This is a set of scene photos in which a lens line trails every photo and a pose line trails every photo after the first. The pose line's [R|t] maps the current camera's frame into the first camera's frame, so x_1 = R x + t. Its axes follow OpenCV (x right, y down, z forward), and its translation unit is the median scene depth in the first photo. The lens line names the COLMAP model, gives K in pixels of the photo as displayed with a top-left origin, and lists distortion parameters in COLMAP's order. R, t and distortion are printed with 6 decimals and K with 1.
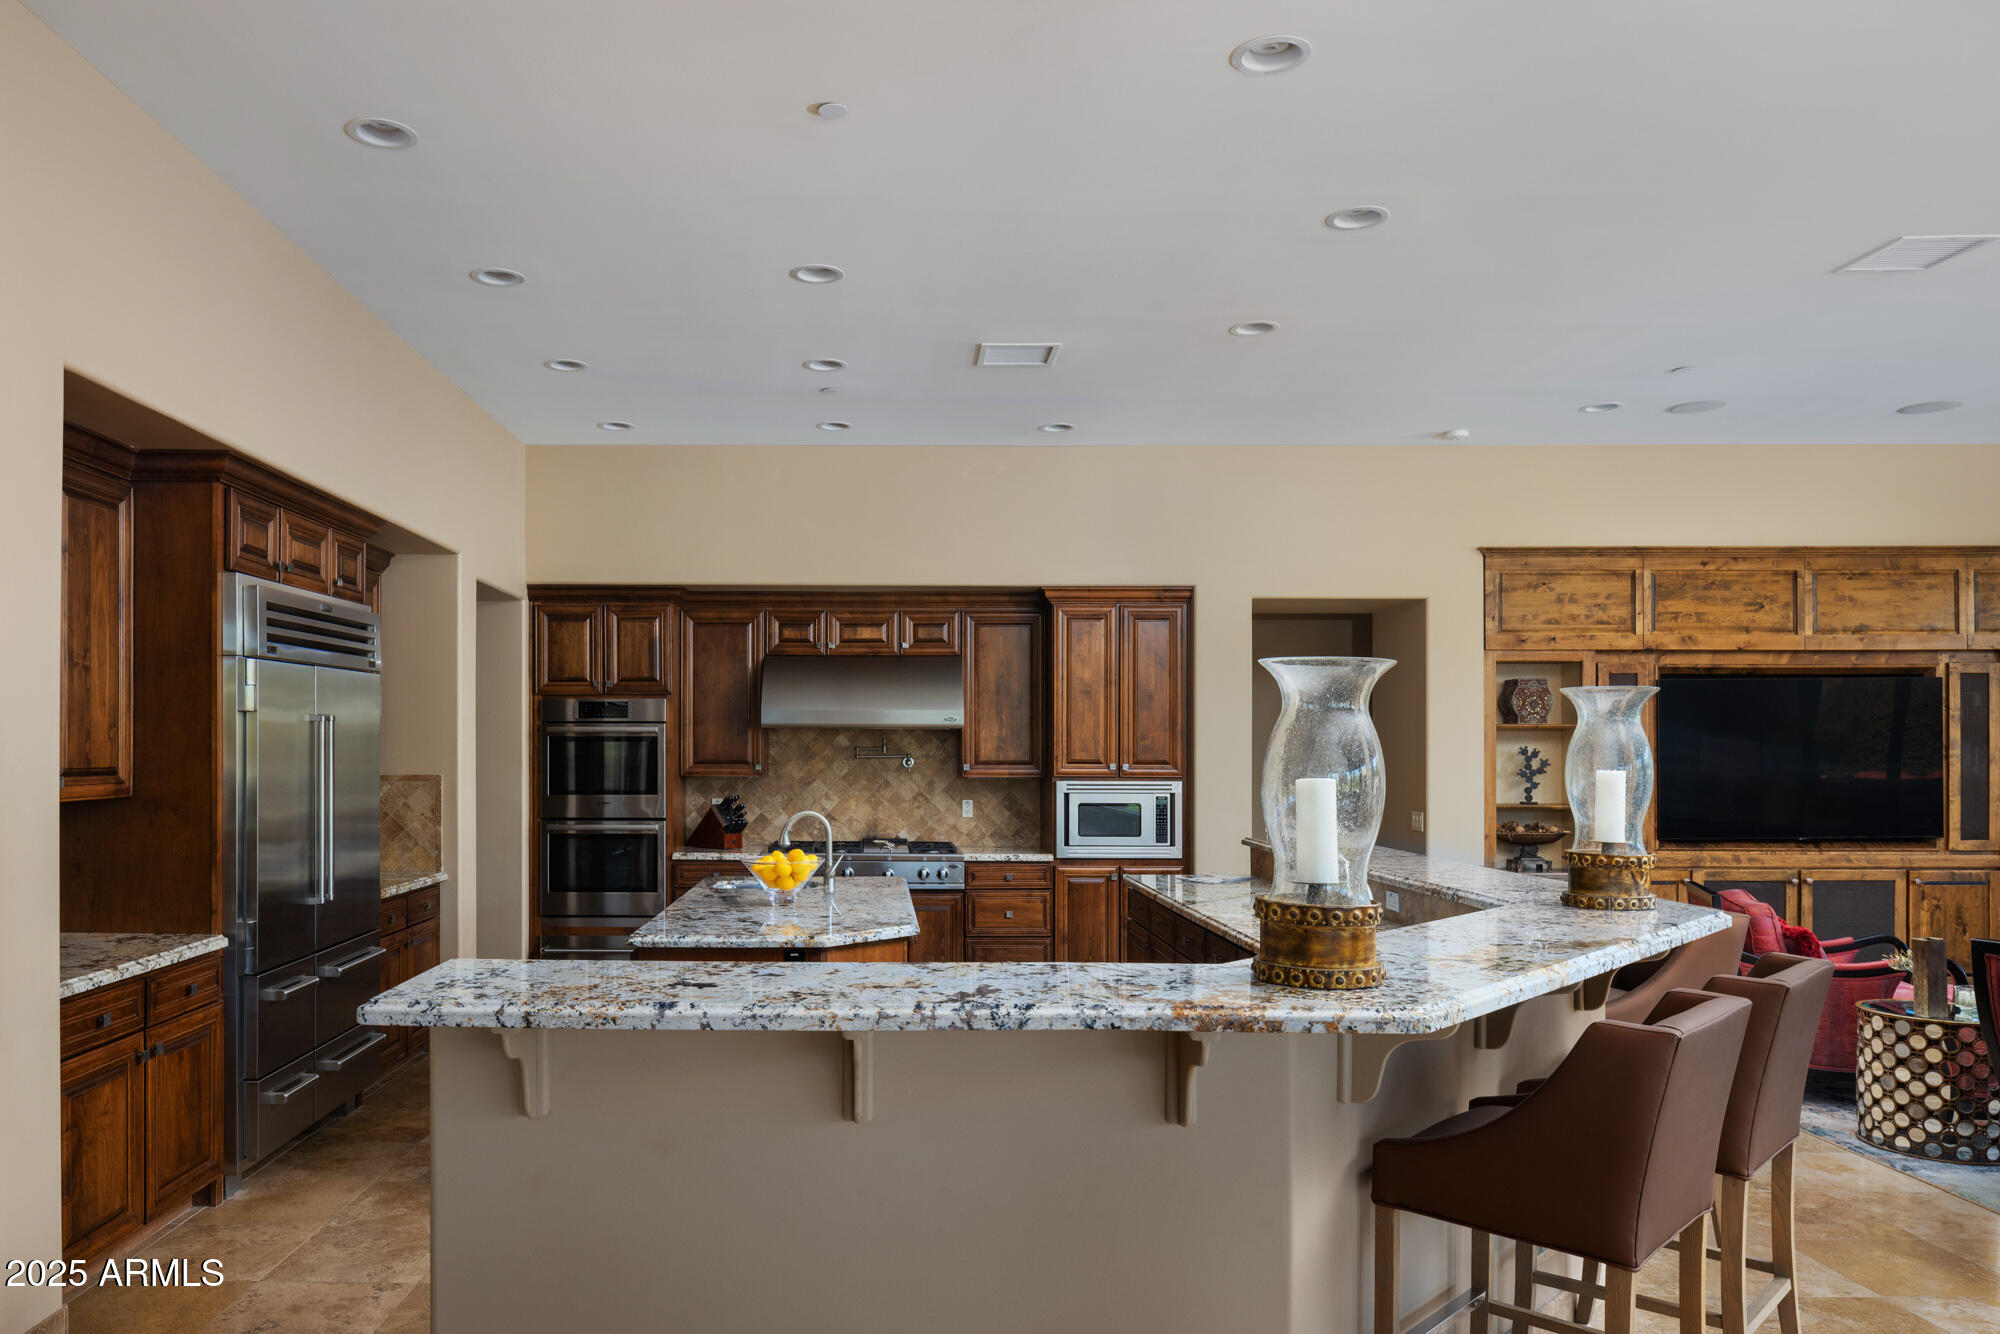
lens RADIAL K [[1213.1, 0, 998.1], [0, 1213.1, 731.6], [0, 0, 1]] dist [-0.016968, 0.001563]
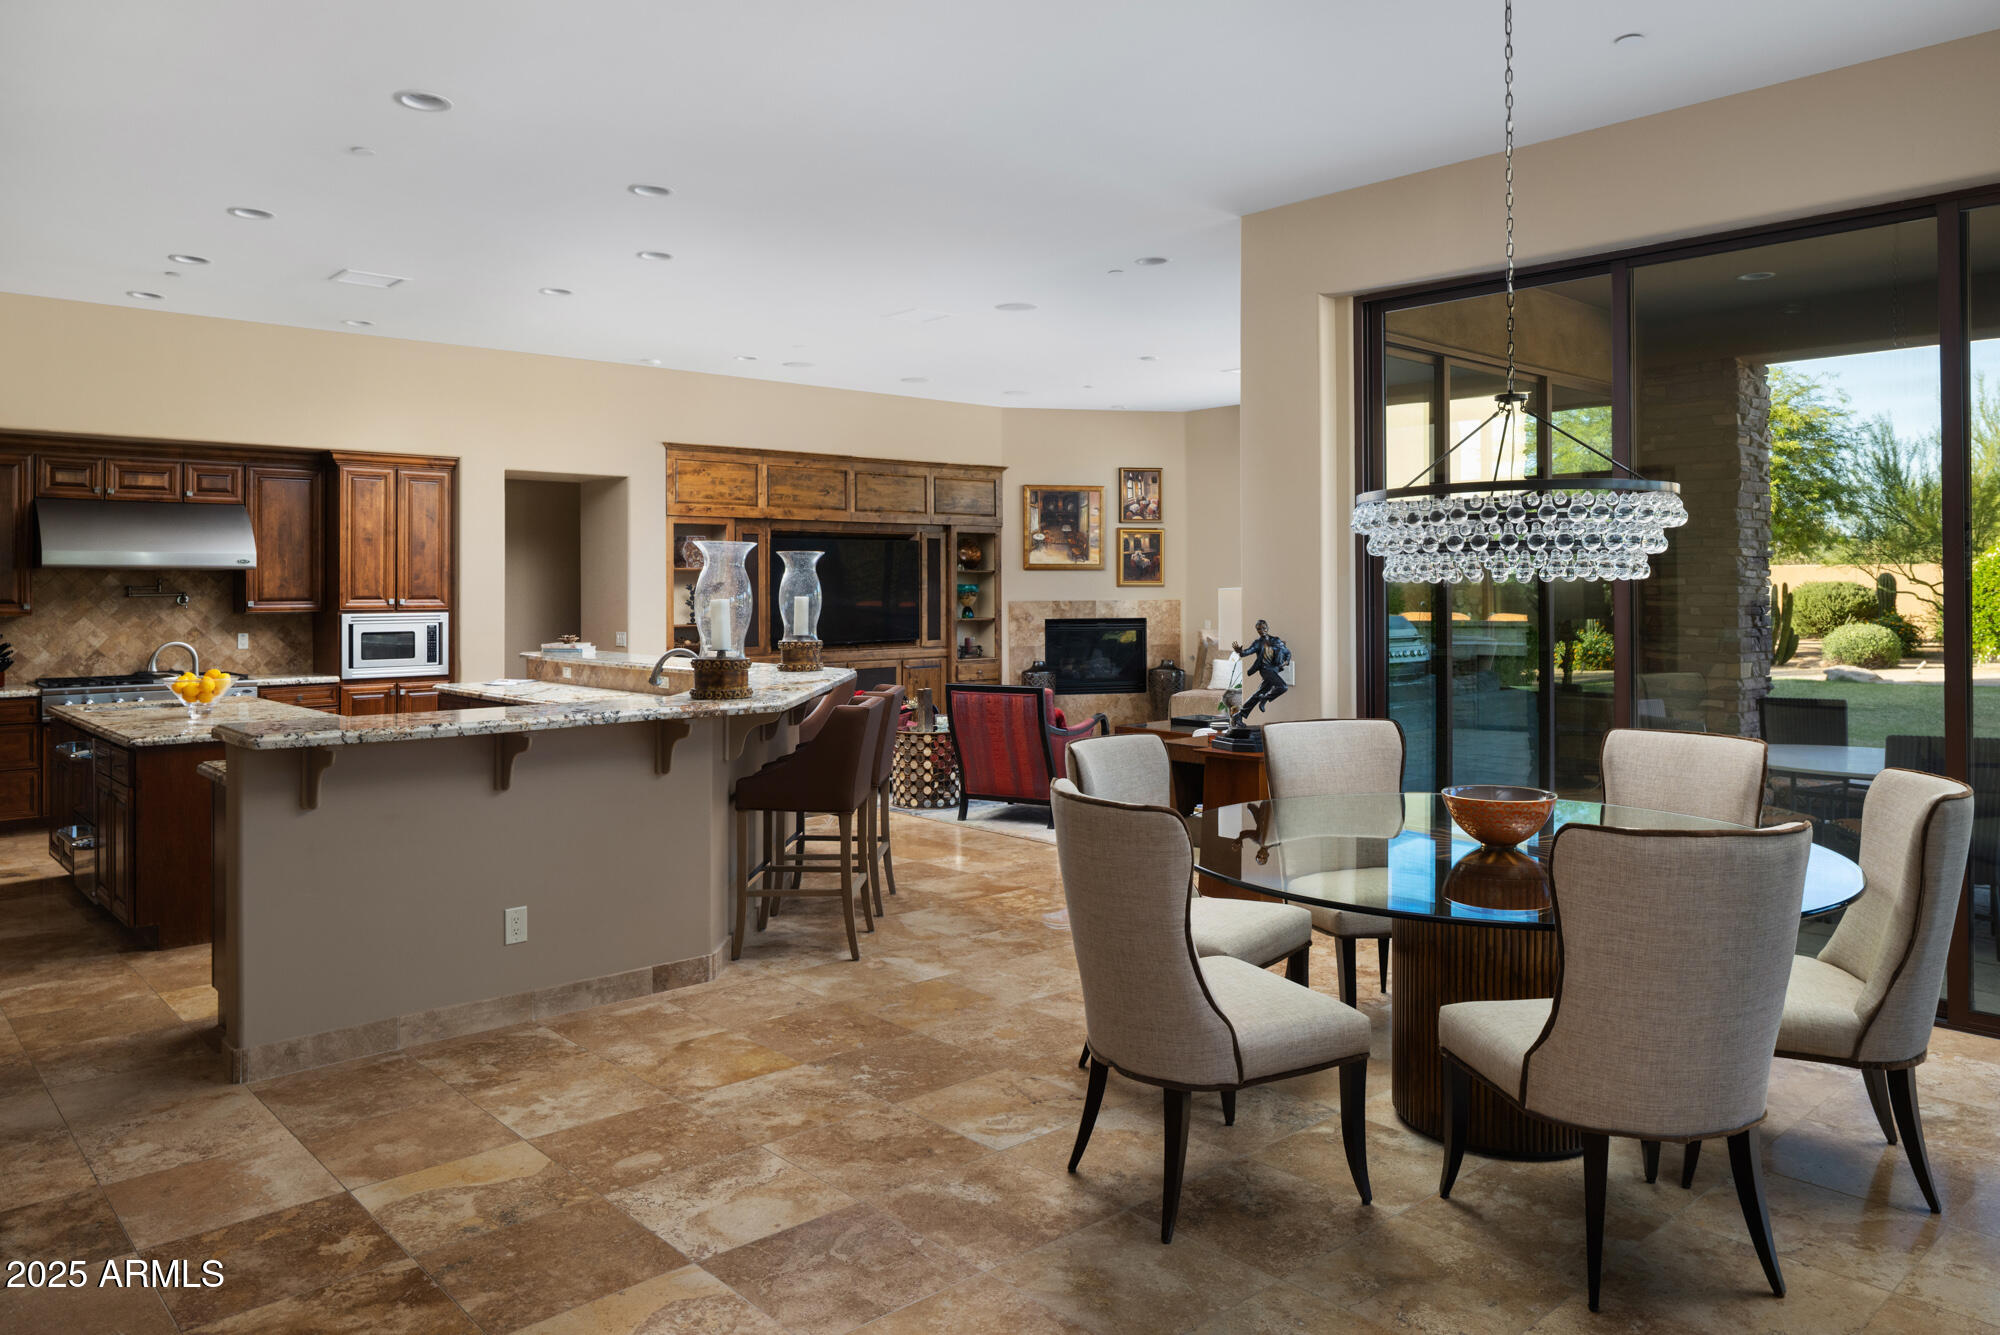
lens RADIAL K [[1370.1, 0, 999.0], [0, 1370.1, 571.2], [0, 0, 1]] dist [-0.002106, 0.000681]
pose [[0.722322, 0.003474, 0.691548, -0.414351], [-0.004467, 0.999990, -0.000357, -0.003682], [-0.691542, -0.002831, 0.722331, -0.411571]]
